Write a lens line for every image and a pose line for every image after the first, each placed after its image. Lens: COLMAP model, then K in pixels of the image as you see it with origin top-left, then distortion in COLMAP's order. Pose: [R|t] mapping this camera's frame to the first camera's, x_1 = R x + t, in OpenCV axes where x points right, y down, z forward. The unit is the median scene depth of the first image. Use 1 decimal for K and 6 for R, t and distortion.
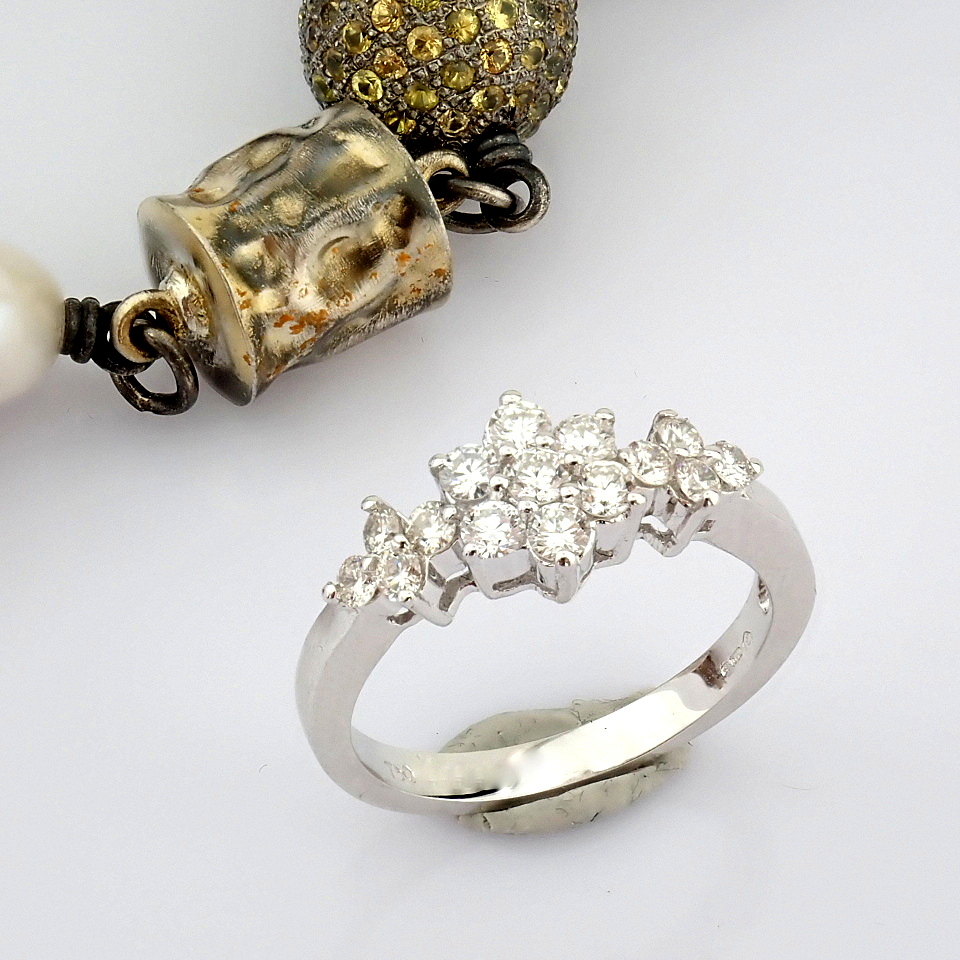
lens RADIAL K [[5250.2, 0, 479.9], [0, 5250.2, 479.3], [0, 0, 1]] dist [-0.101570, 0.000000]
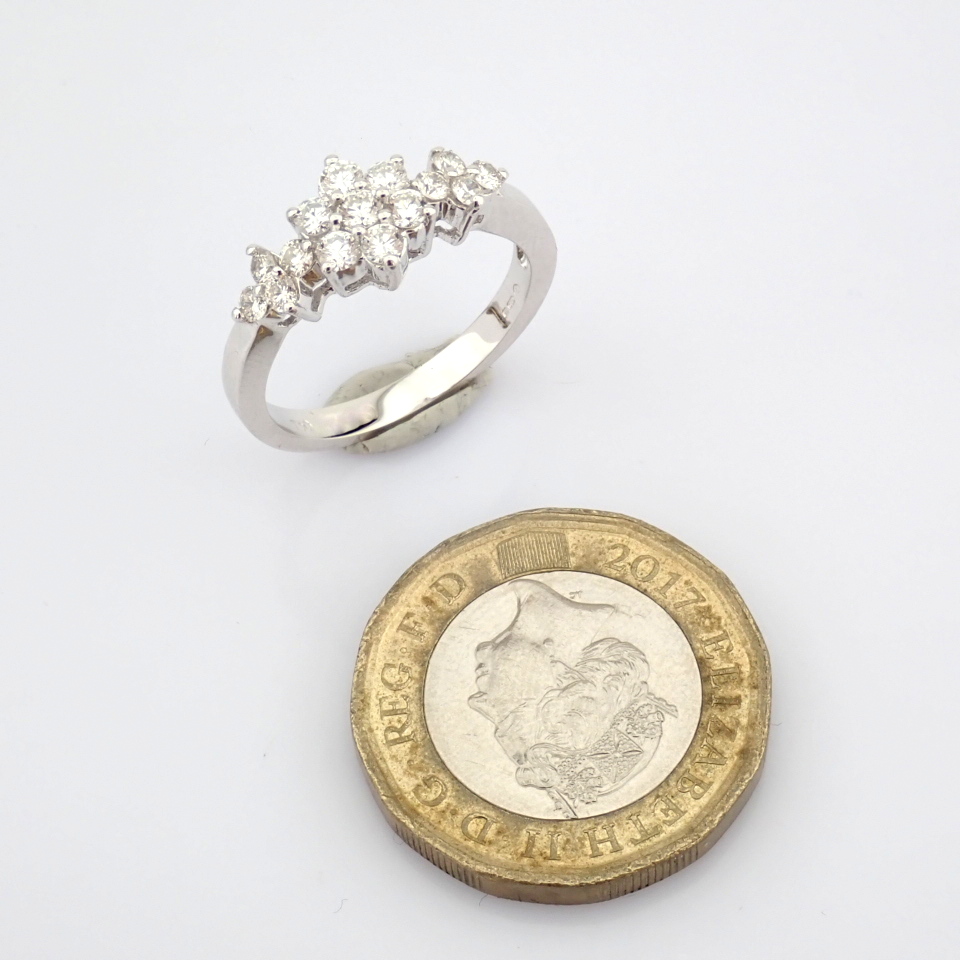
lens RADIAL K [[4193.0, 0, 477.6], [0, 4193.0, 480.6], [0, 0, 1]] dist [0.235430, 0.000000]
pose [[0.978462, -0.199612, 0.052607, -0.033732], [0.195126, 0.977521, 0.079866, -0.013718], [-0.067367, -0.067880, 0.995416, -0.178027]]
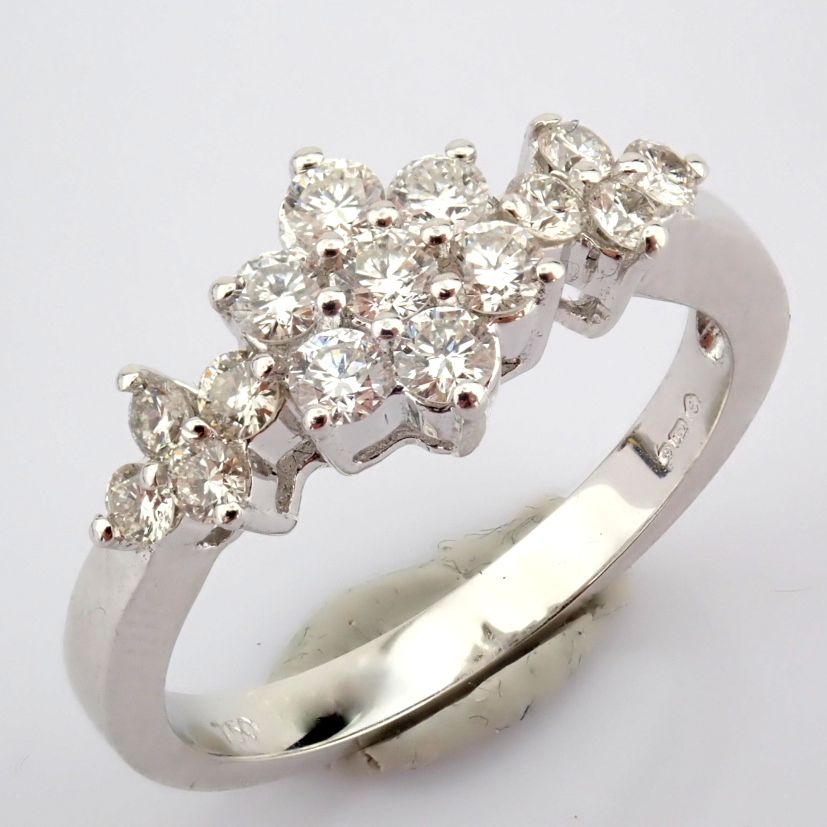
lens RADIAL K [[4522.9, 0, 413.2], [0, 4522.9, 413.7], [0, 0, 1]] dist [-0.101570, 0.000000]
pose [[0.961696, -0.252715, 0.106192, -0.046794], [0.240909, 0.964013, 0.112433, -0.043900], [-0.130784, -0.082543, 0.987969, 0.463106]]
